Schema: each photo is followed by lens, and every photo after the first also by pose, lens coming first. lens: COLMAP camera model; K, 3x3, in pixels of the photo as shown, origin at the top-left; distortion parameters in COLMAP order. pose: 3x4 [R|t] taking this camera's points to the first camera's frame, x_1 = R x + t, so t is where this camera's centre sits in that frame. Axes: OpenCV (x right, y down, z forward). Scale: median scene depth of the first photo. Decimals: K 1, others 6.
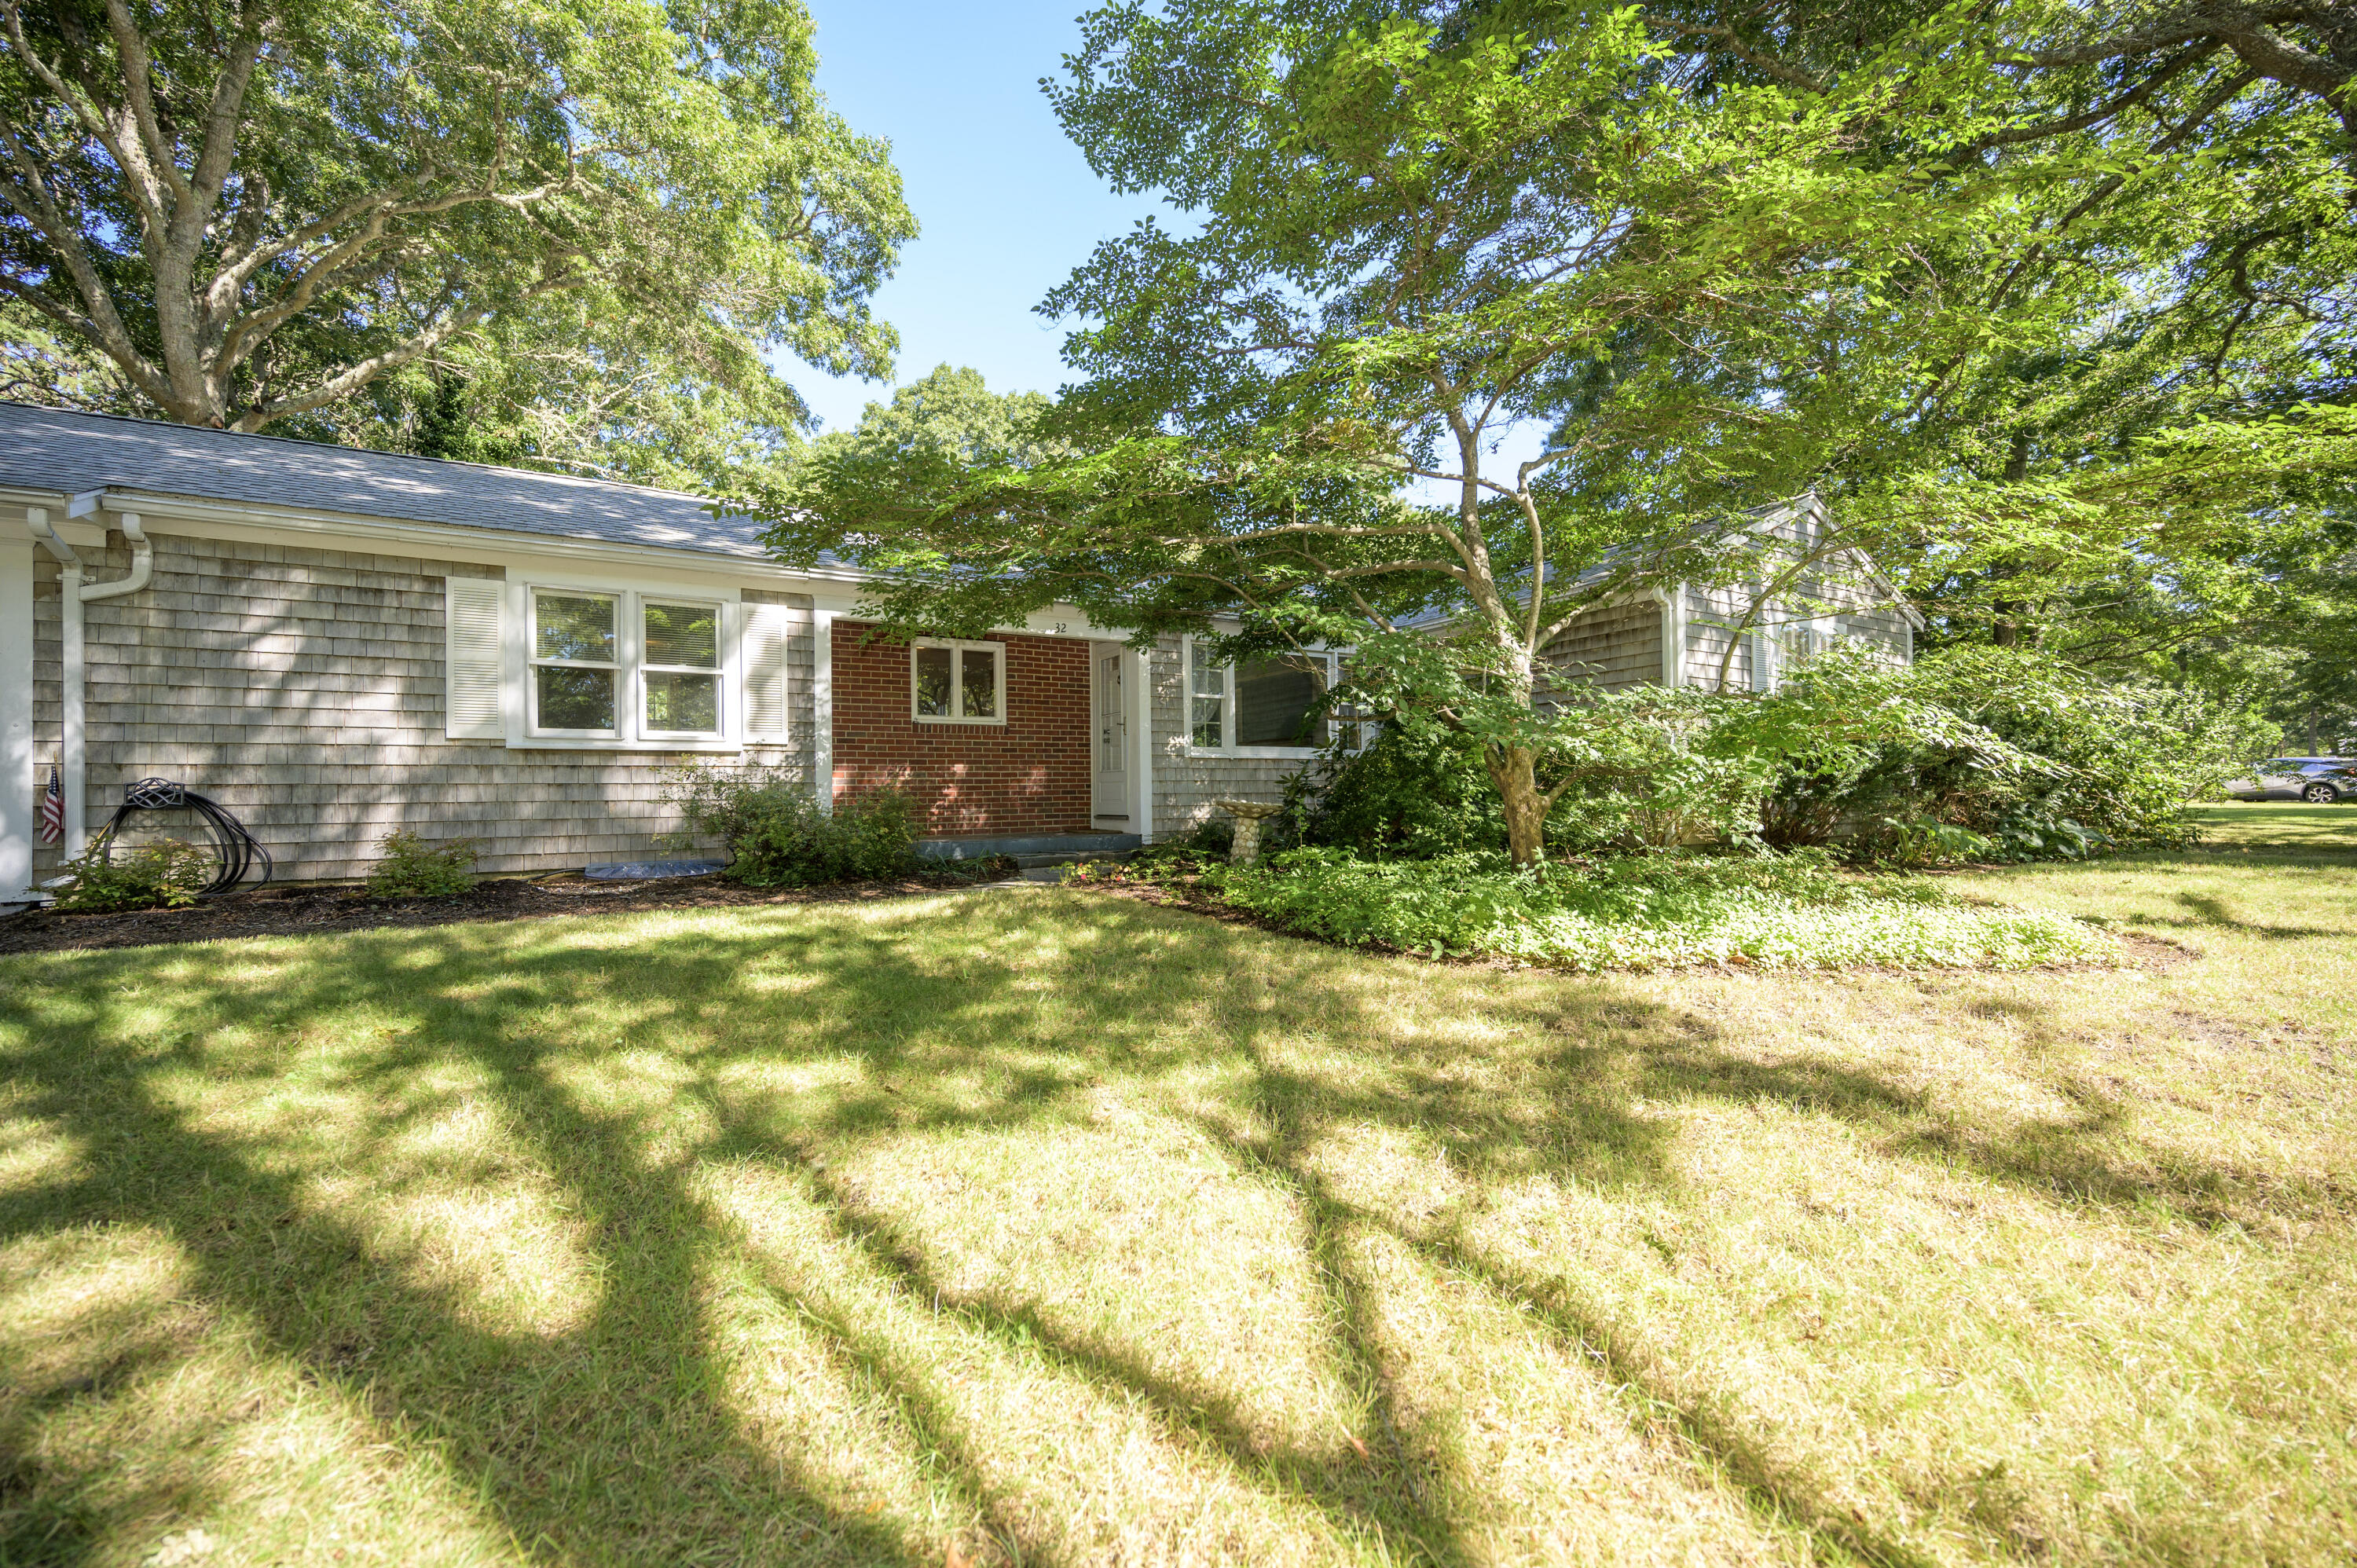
lens RADIAL K [[908.8, 0, 1178.5], [0, 908.8, 784.0], [0, 0, 1]] dist [-0.002245, -0.000212]
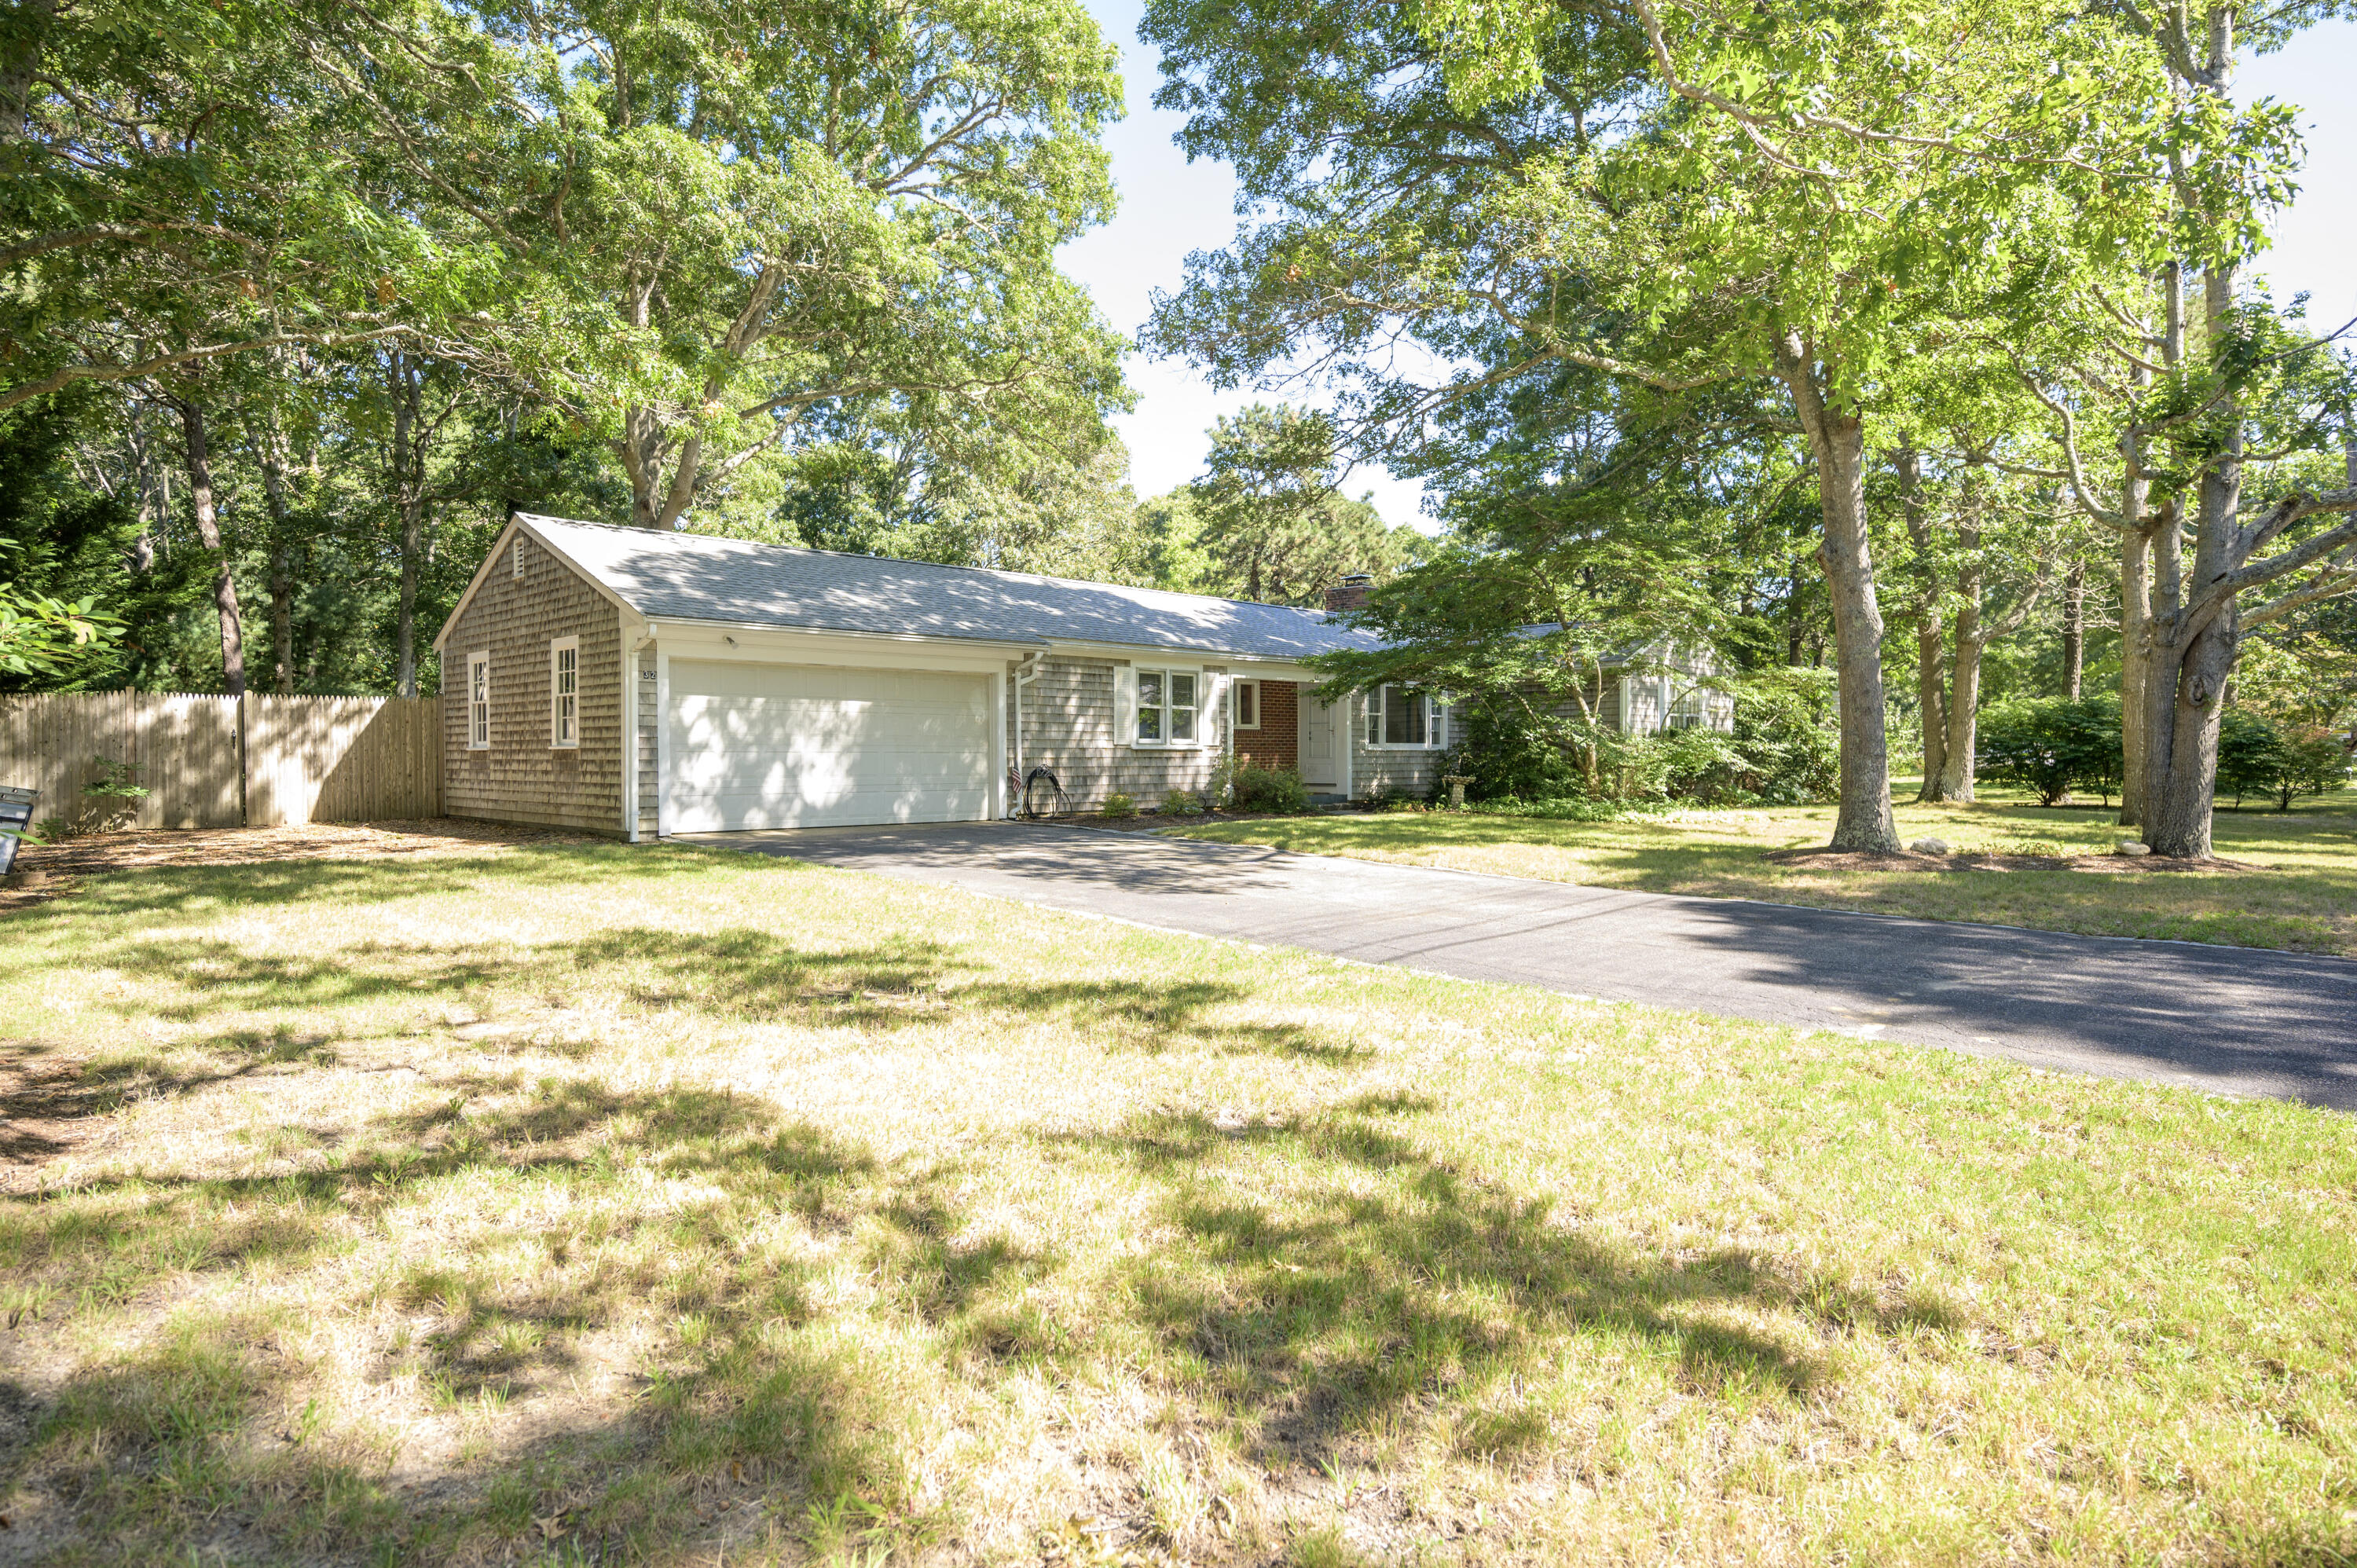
lens RADIAL K [[1298.1, 0, 1178.5], [0, 1298.1, 784.0], [0, 0, 1]] dist [-0.000700, -0.000061]
pose [[0.967150, 0.002692, 0.254193, -1.312917], [-0.010738, 0.999484, 0.030271, -0.048928], [-0.253980, -0.032006, 0.966680, -1.761481]]
